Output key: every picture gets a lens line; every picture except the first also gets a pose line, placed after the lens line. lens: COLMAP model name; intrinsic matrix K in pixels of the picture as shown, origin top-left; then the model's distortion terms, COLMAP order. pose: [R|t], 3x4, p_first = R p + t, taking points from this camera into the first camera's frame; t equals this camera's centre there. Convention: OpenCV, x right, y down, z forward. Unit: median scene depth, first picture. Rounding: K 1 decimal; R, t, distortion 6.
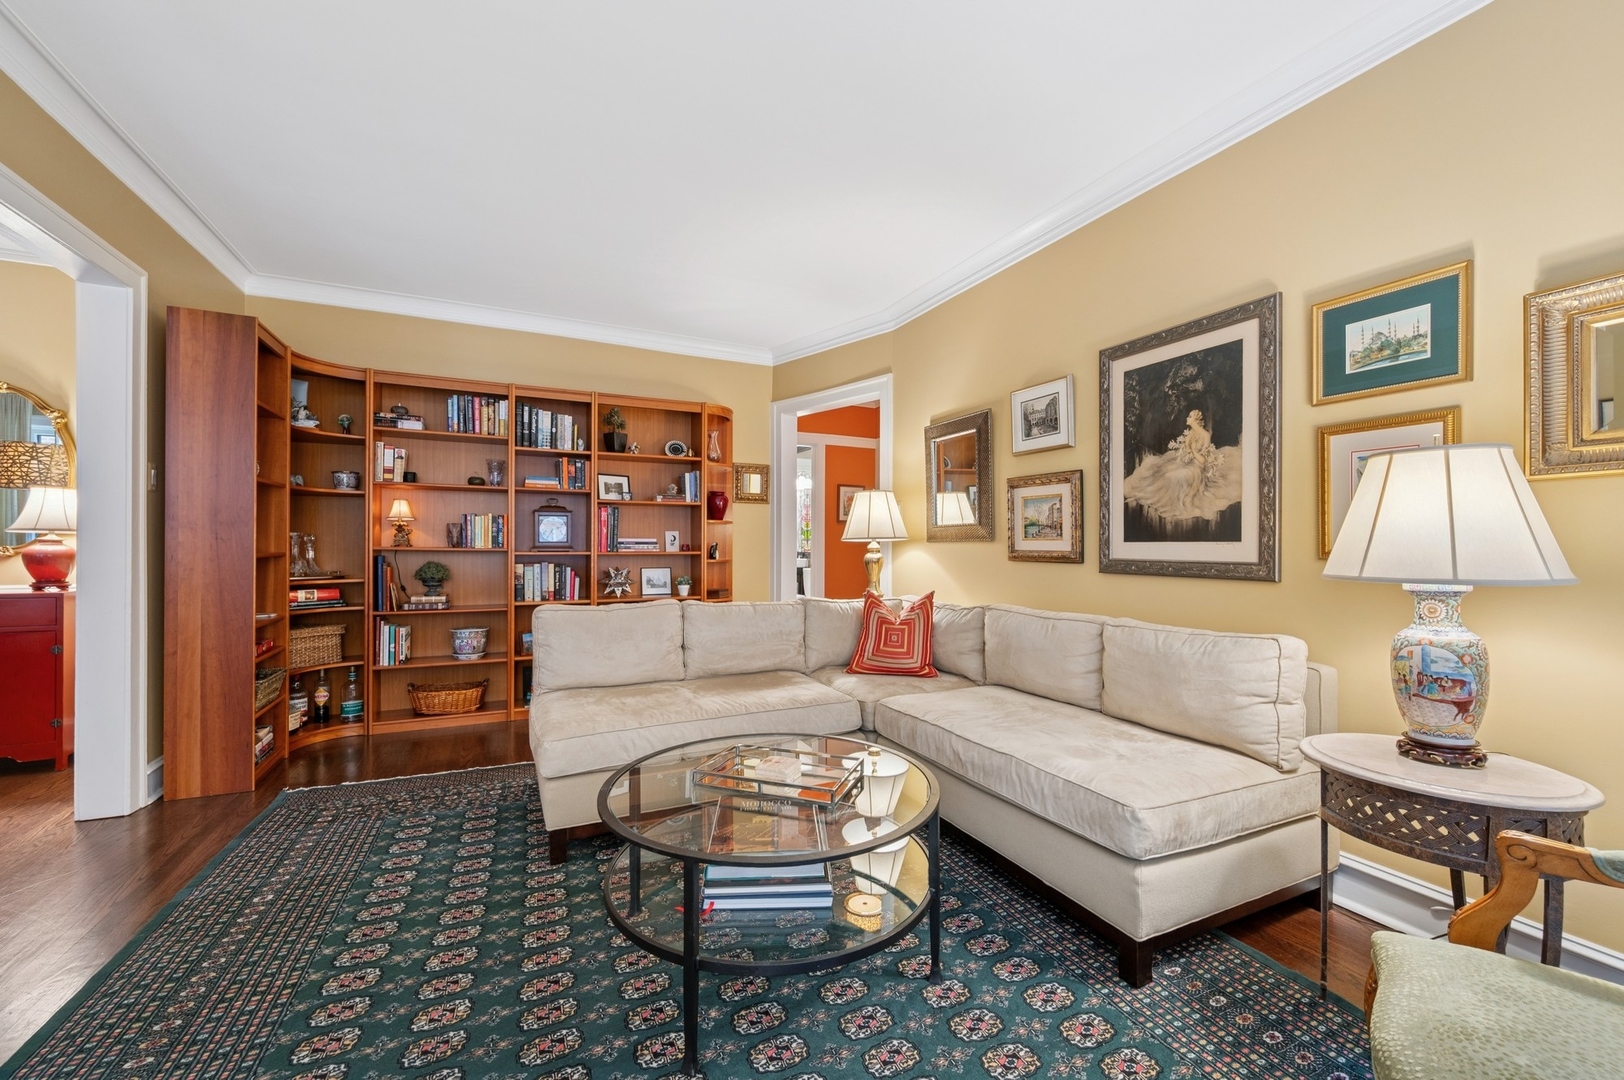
lens RADIAL K [[647.0, 0, 817.0], [0, 647.0, 539.1], [0, 0, 1]] dist [-0.000571, -0.000065]
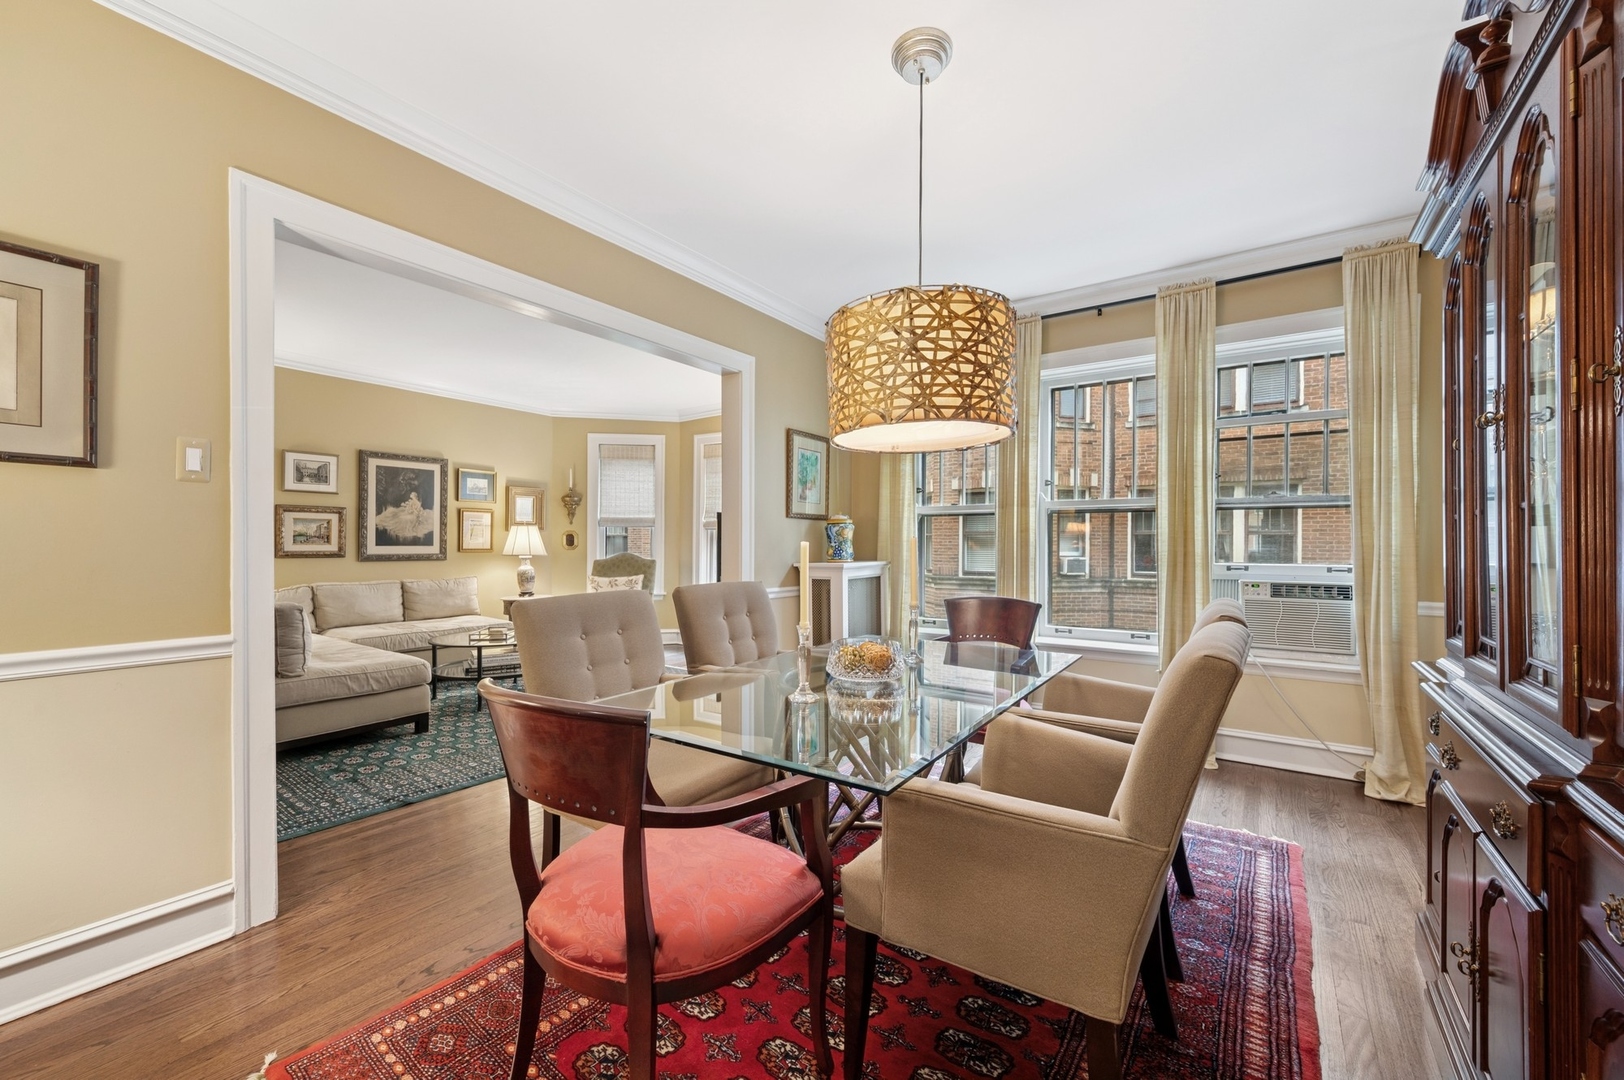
lens RADIAL K [[642.7, 0, 815.6], [0, 642.7, 549.5], [0, 0, 1]] dist [-0.000689, -0.000065]
pose [[-0.497280, -0.010490, 0.867527, -1.595483], [-0.010779, 0.999924, 0.005913, -0.009063], [-0.867523, -0.006411, -0.497355, 0.619534]]
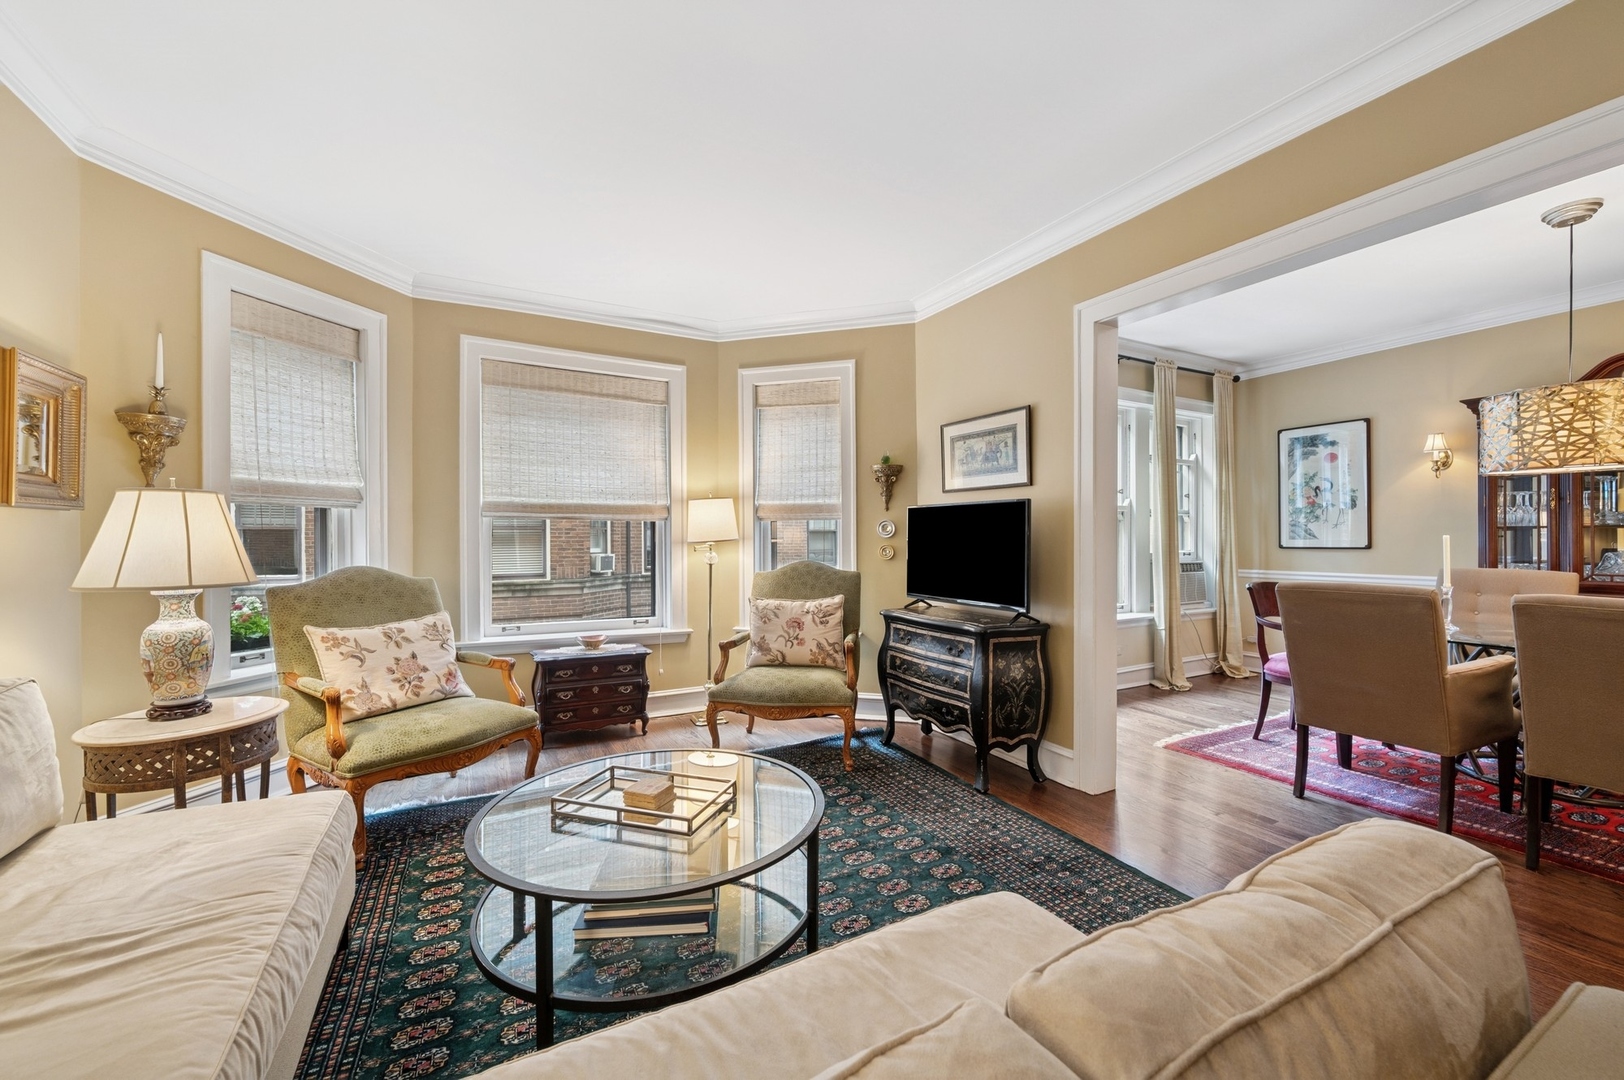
lens RADIAL K [[647.0, 0, 817.0], [0, 647.0, 539.1], [0, 0, 1]] dist [-0.000571, -0.000065]
pose [[-0.998694, -0.000855, -0.051084, -0.132796], [-0.000432, 0.999966, -0.008285, -0.010001], [0.051089, -0.008252, -0.998660, 1.042447]]
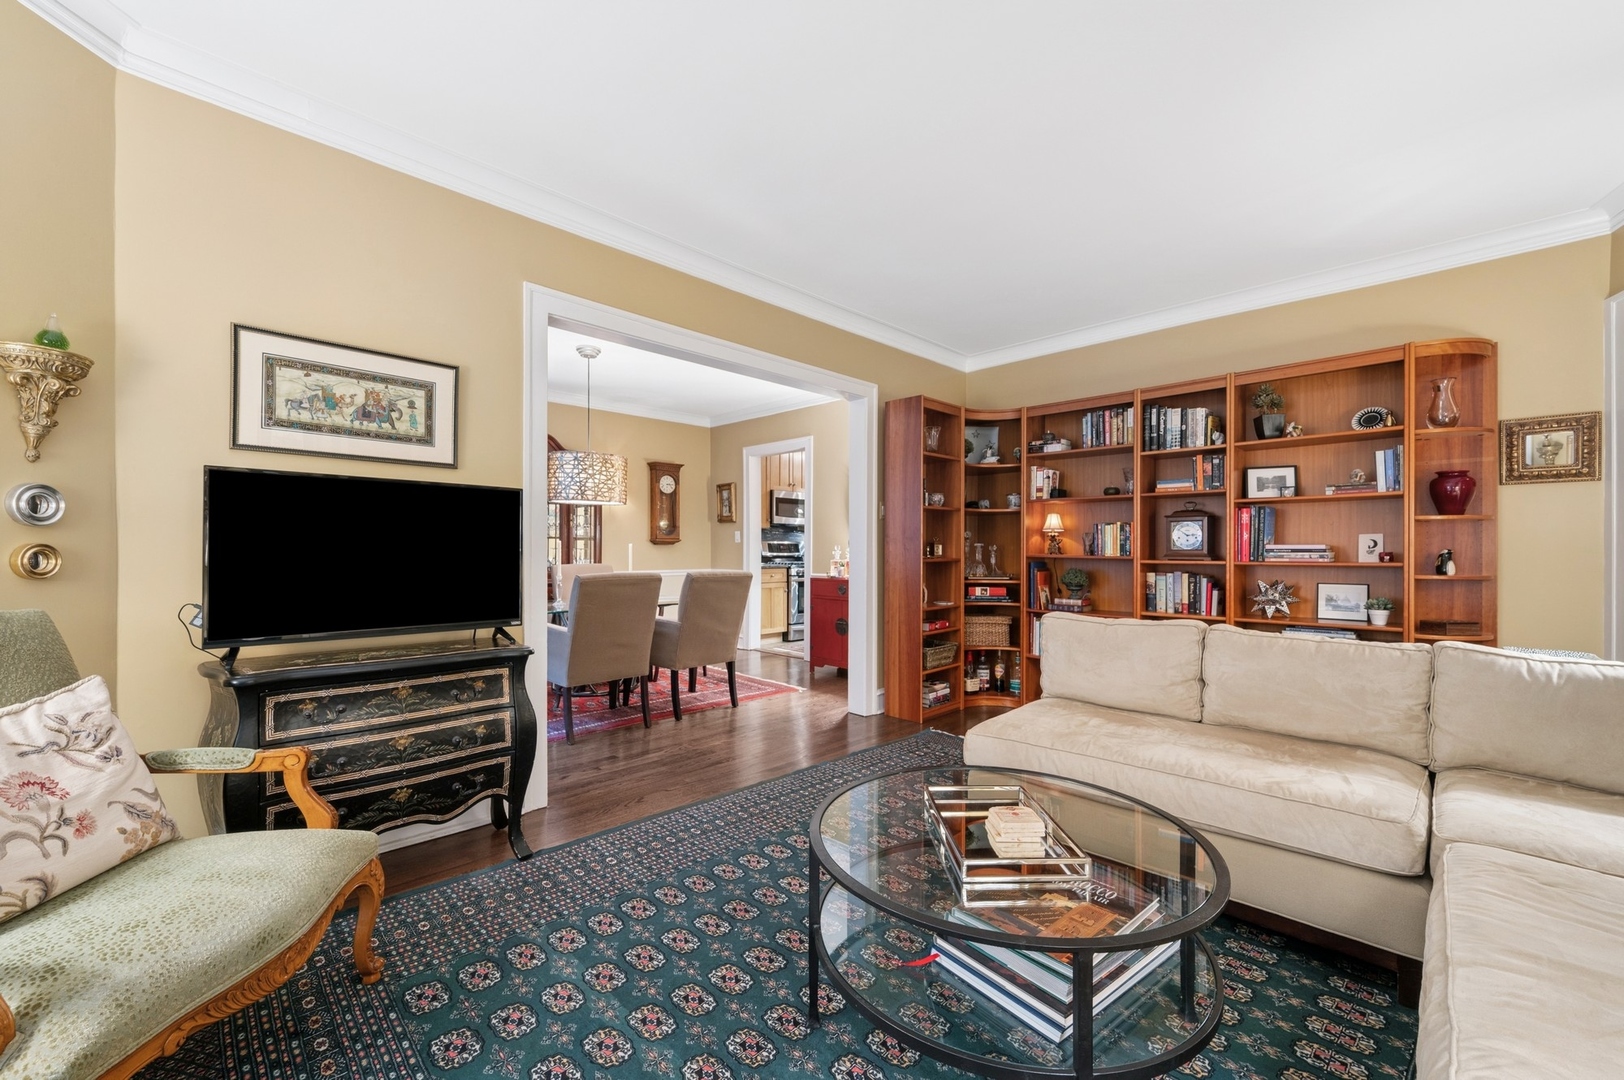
lens RADIAL K [[642.7, 0, 815.6], [0, 642.7, 549.5], [0, 0, 1]] dist [-0.000689, -0.000065]
pose [[0.334787, -0.004889, -0.942281, 0.339051], [0.008962, 0.999958, -0.002005, 0.001554], [0.942251, -0.007773, 0.334817, 0.253707]]
